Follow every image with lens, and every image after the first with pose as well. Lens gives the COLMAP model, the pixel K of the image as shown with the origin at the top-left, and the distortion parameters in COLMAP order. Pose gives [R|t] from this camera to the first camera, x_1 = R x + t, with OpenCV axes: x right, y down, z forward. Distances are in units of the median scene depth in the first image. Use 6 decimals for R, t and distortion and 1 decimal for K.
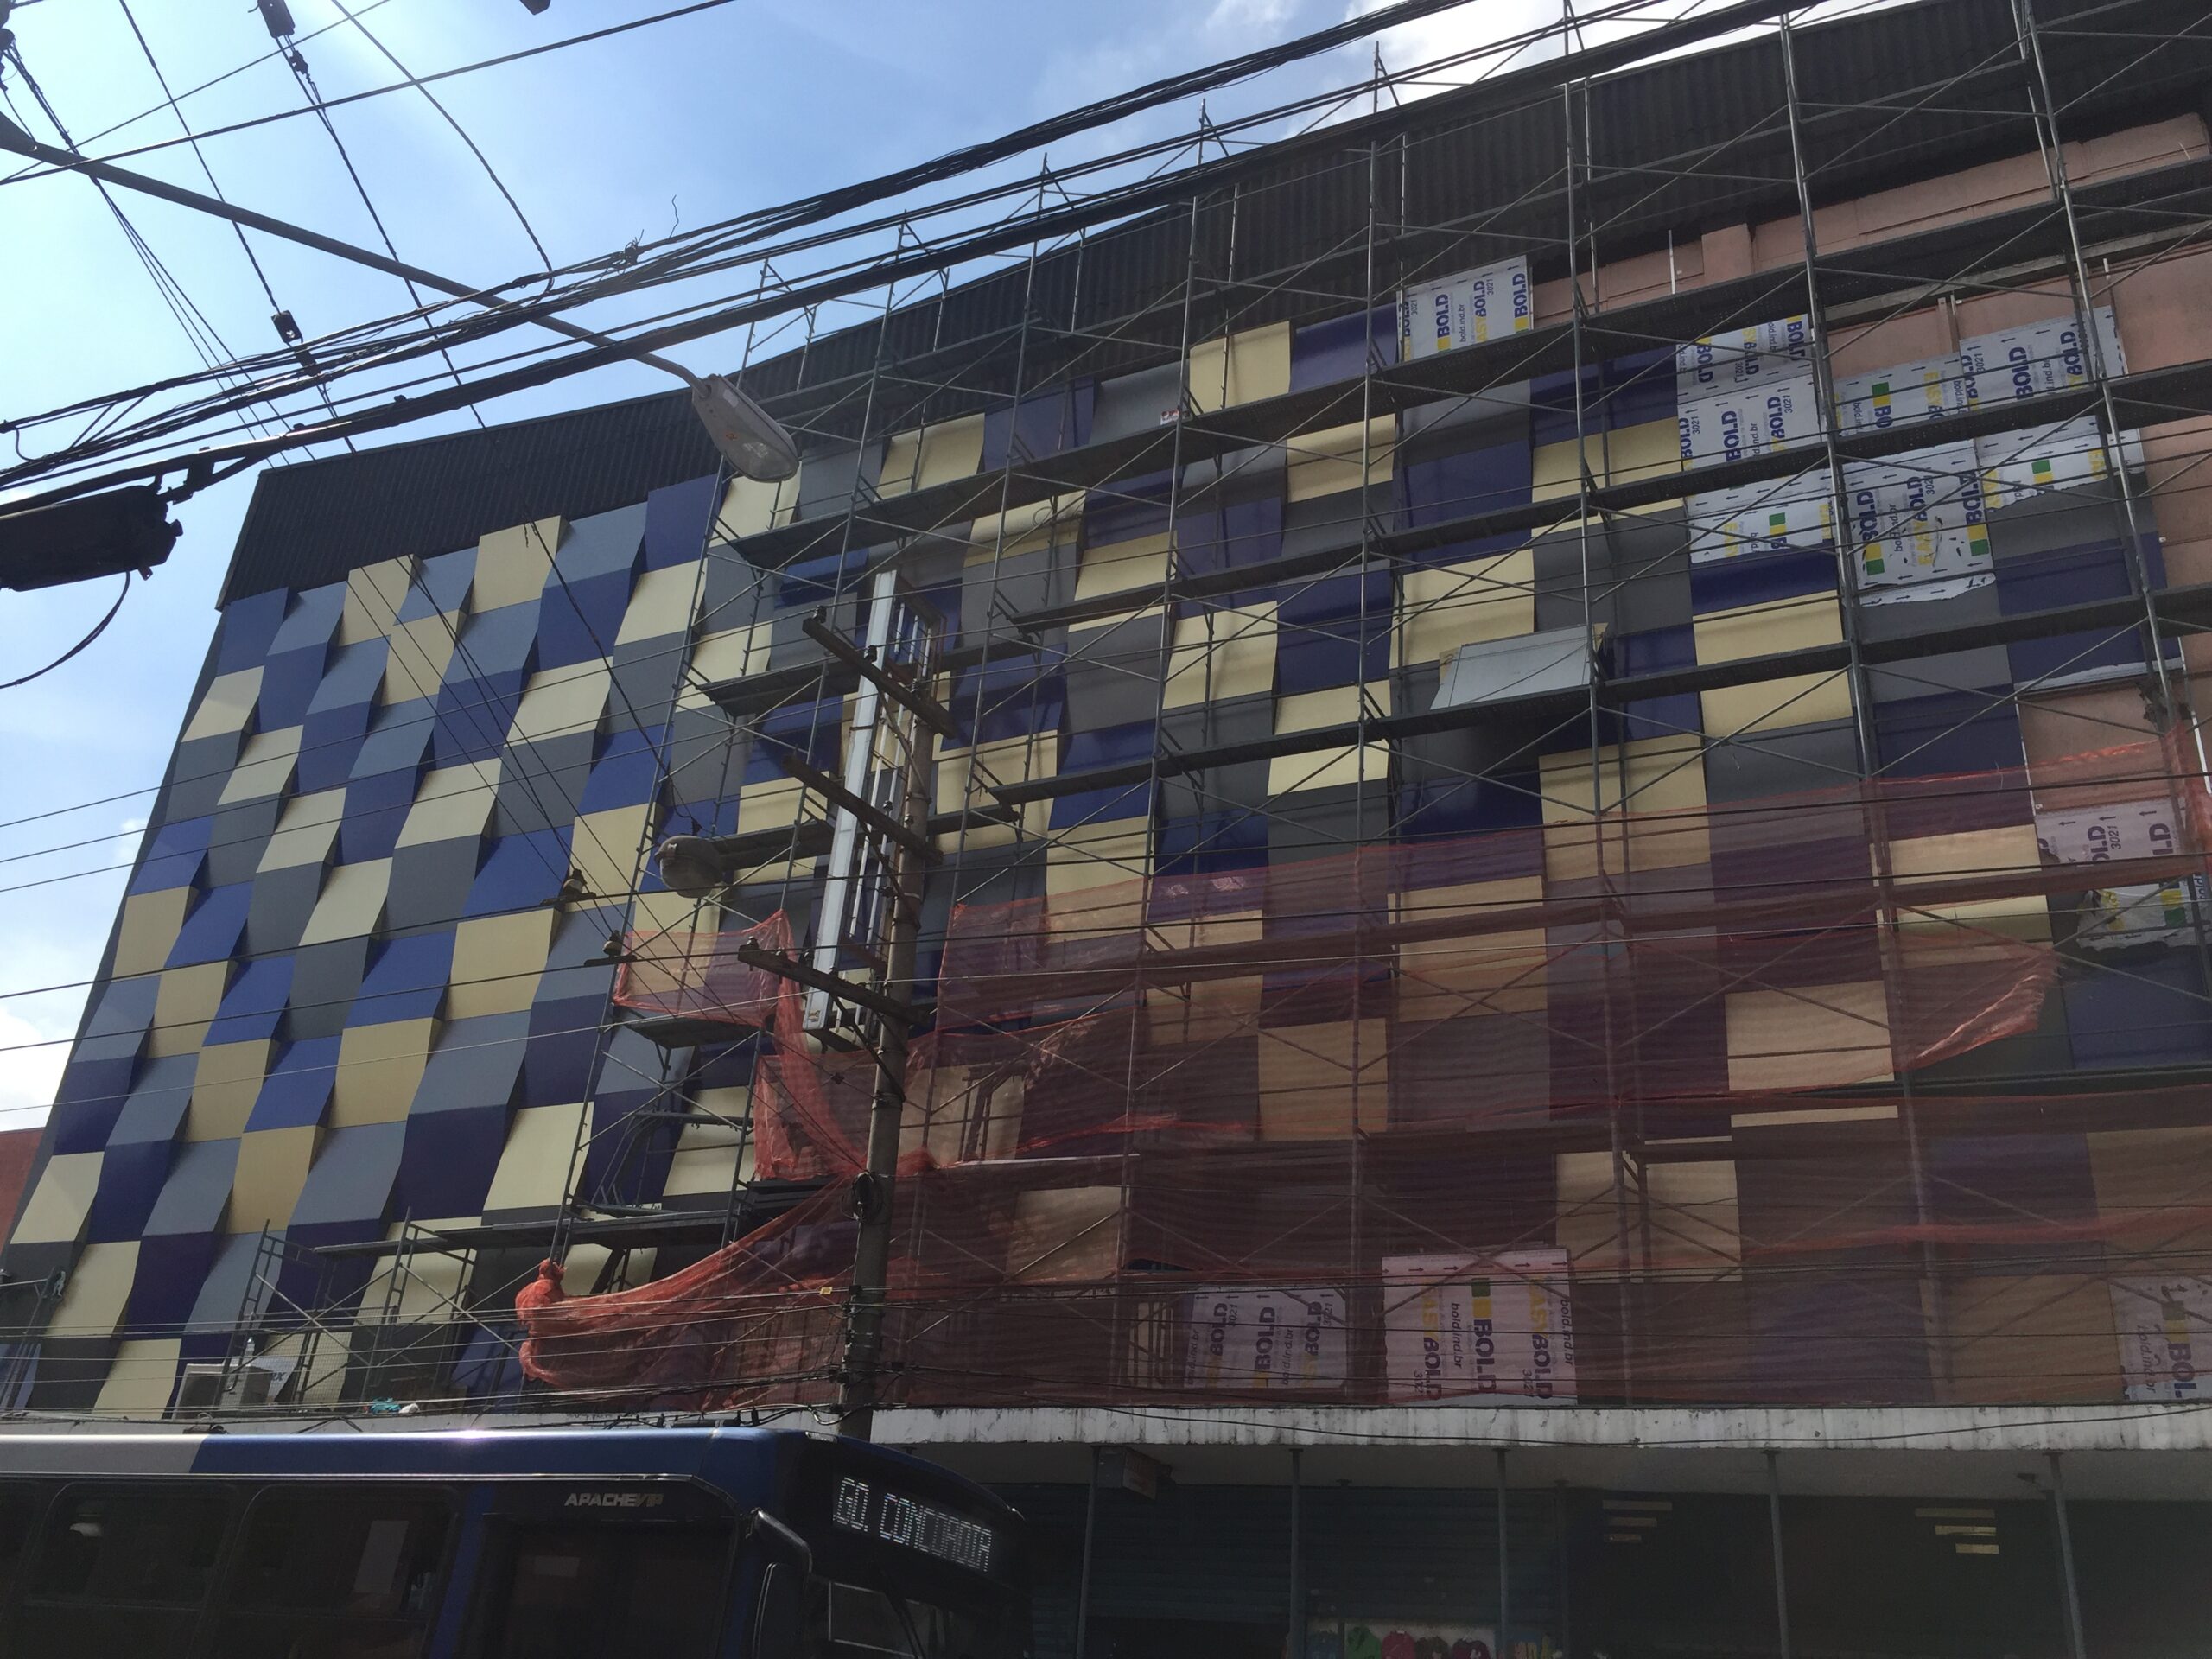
lens RADIAL K [[1930.0, 0, 1116.5], [0, 1930.0, 851.7], [0, 0, 1]] dist [0.090510, -0.082609]
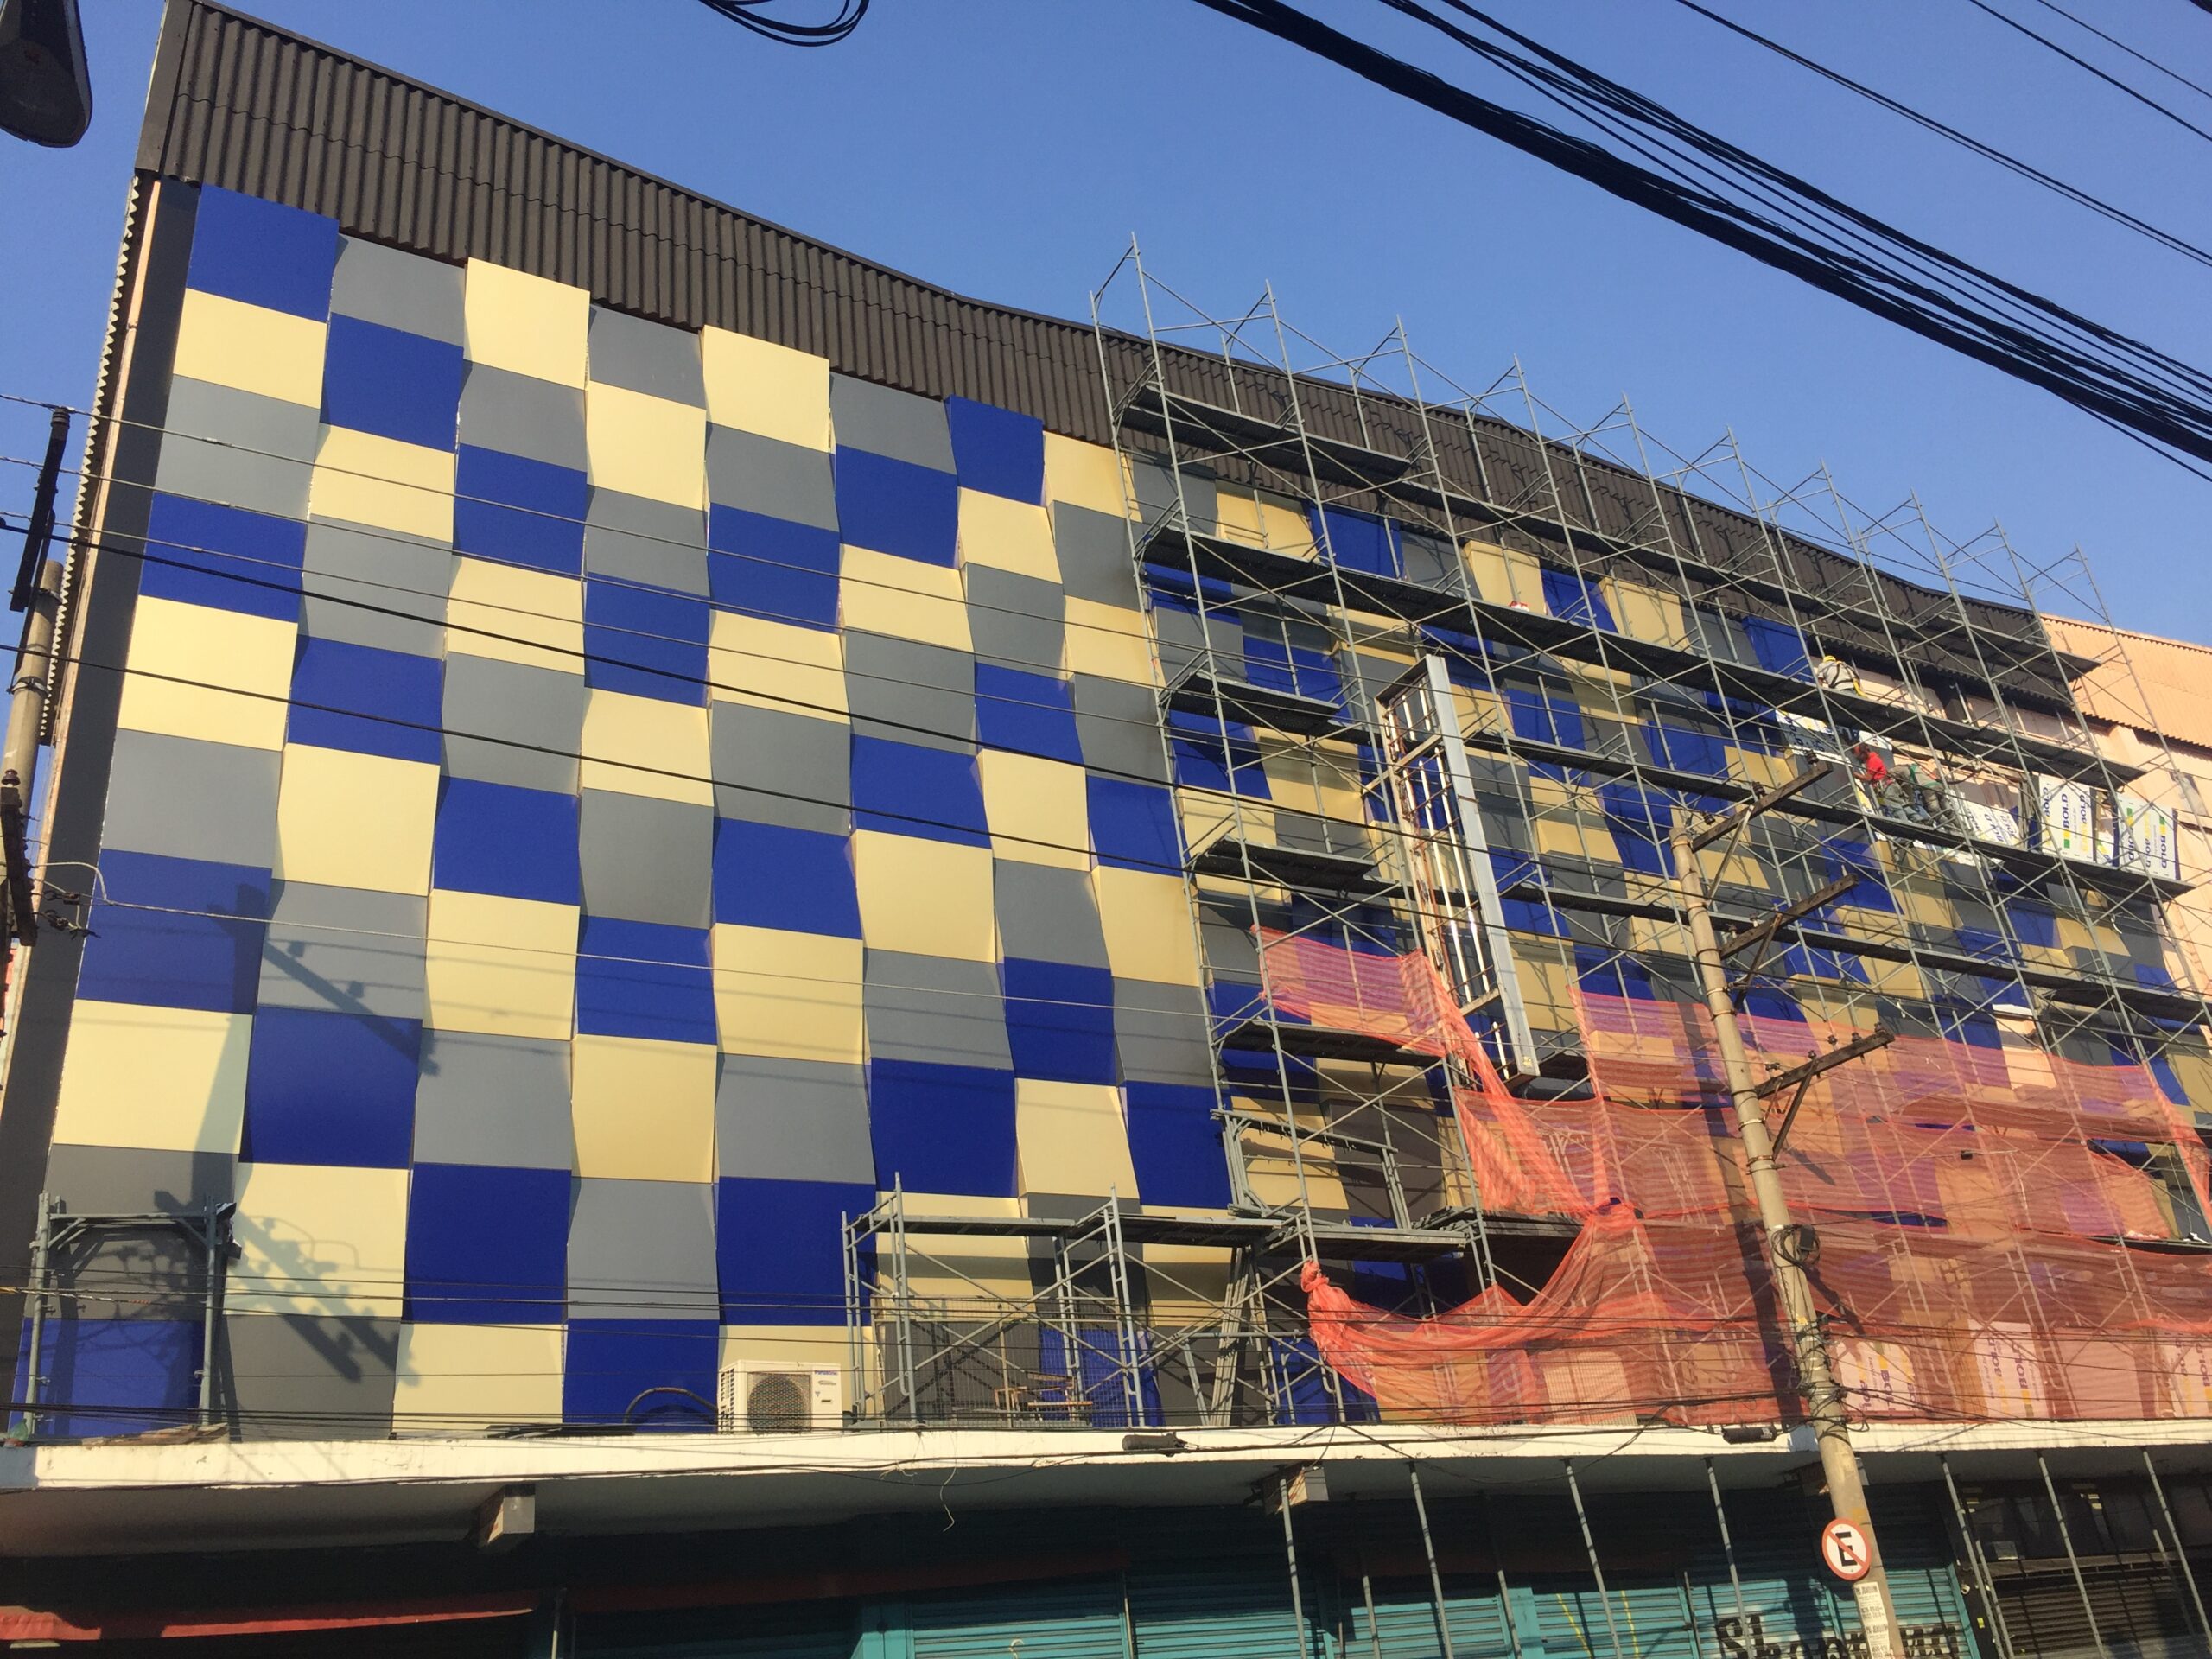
lens RADIAL K [[1913.6, 0, 1078.5], [0, 1913.6, 826.1], [0, 0, 1]] dist [0.108897, -0.210064]
pose [[0.549348, 0.254322, 0.795950, -0.943766], [-0.222494, 0.962688, -0.154037, 0.140200], [-0.805427, -0.092474, 0.585436, 0.456958]]
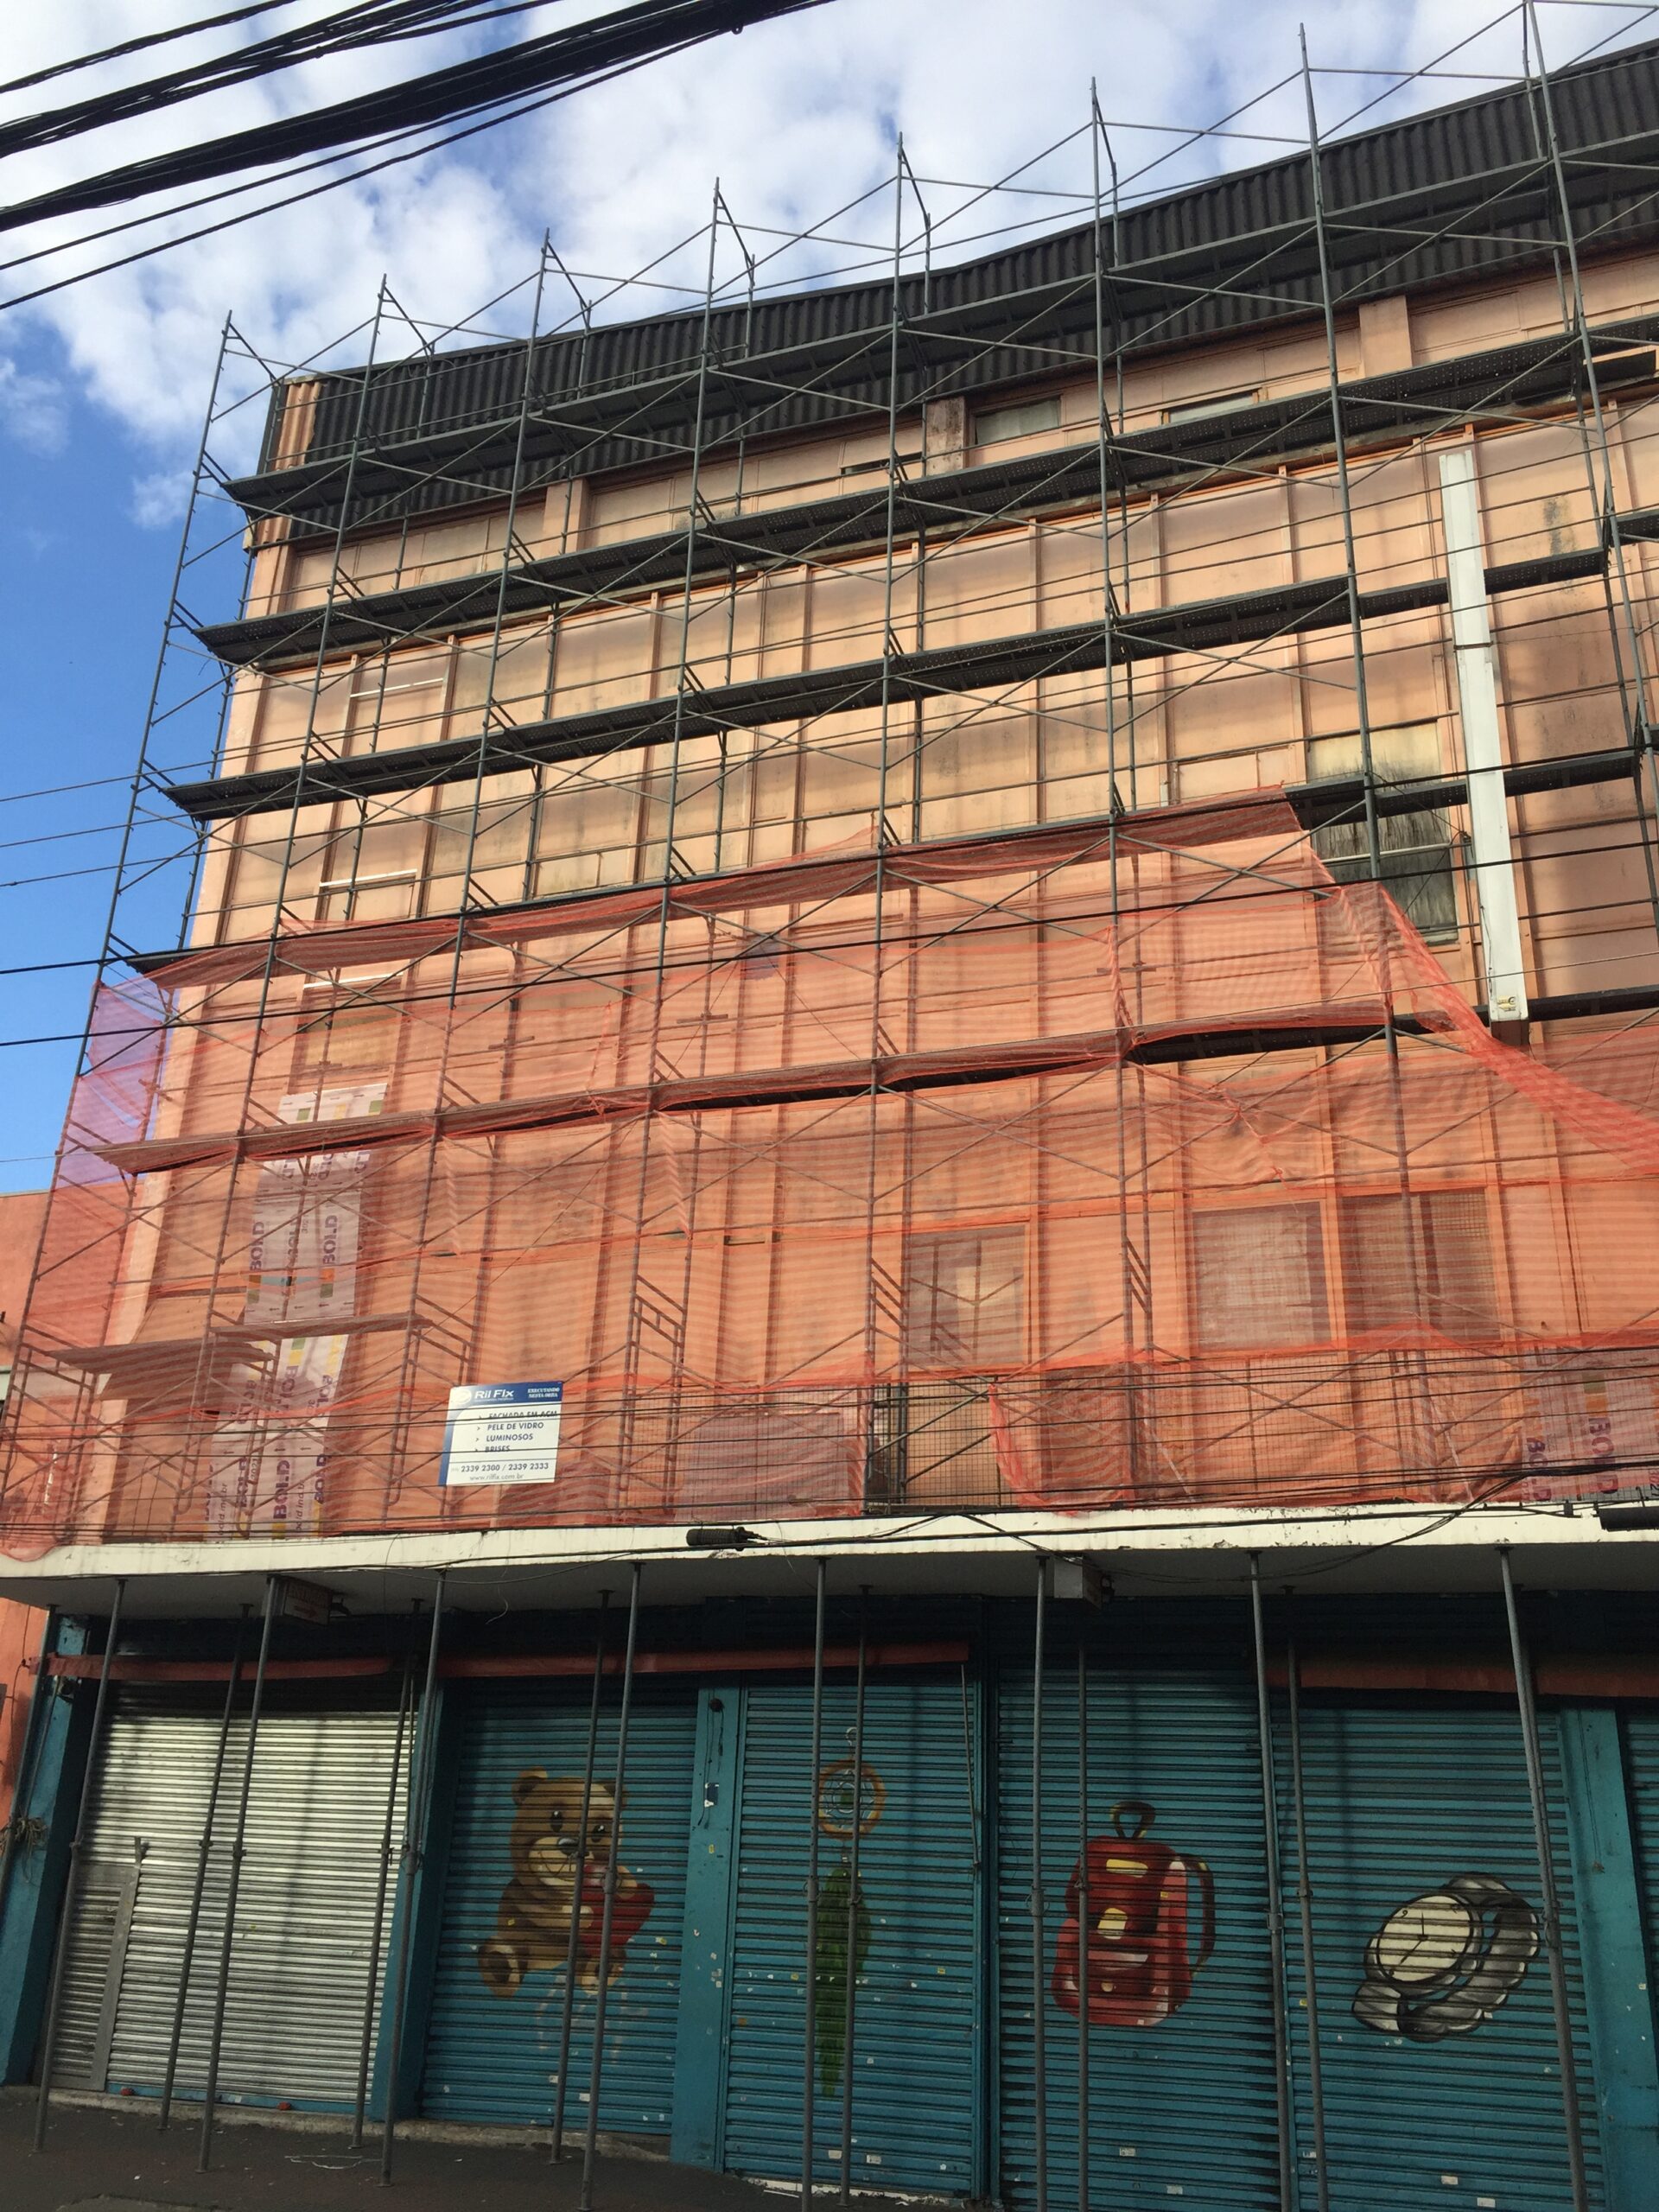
lens RADIAL K [[1913.6, 0, 821.0], [0, 1913.6, 1150.1], [0, 0, 1]] dist [0.108897, -0.210064]
pose [[0.994519, -0.000378, 0.104556, -0.450920], [-0.009110, 0.995877, 0.090254, 0.064522], [-0.104159, -0.090712, 0.990415, 0.226604]]
